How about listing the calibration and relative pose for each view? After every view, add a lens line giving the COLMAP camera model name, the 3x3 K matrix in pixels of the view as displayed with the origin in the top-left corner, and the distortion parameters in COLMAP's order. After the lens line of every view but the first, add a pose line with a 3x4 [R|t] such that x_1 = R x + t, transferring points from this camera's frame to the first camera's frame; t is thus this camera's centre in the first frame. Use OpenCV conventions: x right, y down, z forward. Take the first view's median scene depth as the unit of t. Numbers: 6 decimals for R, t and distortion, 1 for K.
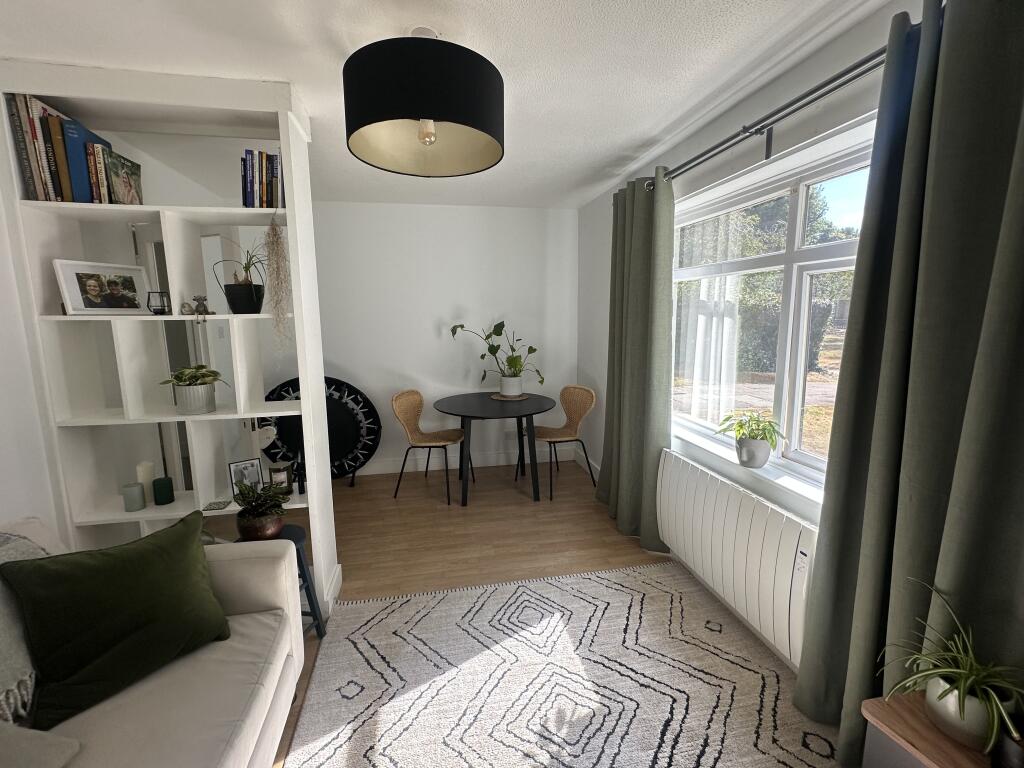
lens RADIAL K [[451.8, 0, 510.9], [0, 451.8, 383.0], [0, 0, 1]] dist [0.000094, 0.000016]
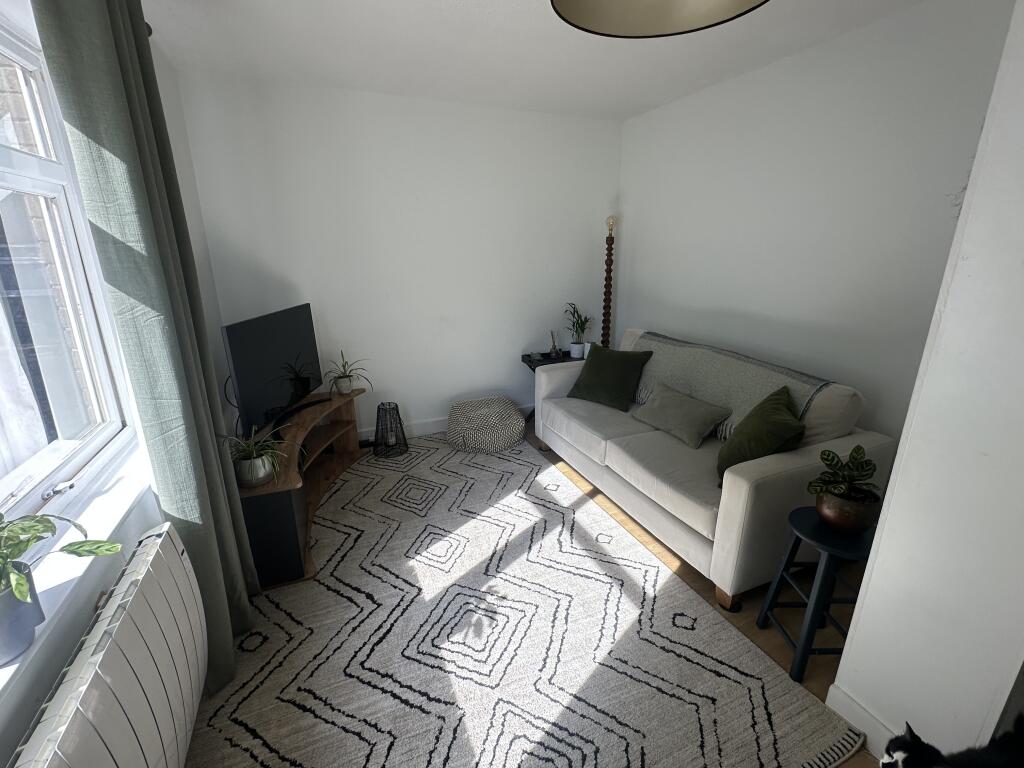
lens RADIAL K [[451.8, 0, 510.8], [0, 451.8, 381.5], [0, 0, 1]] dist [0.000094, 0.000016]
pose [[-0.978483, 0.075616, -0.191974, 0.184264], [-0.014661, 0.902592, 0.430246, -0.245260], [0.205808, 0.423803, -0.882062, 1.589200]]
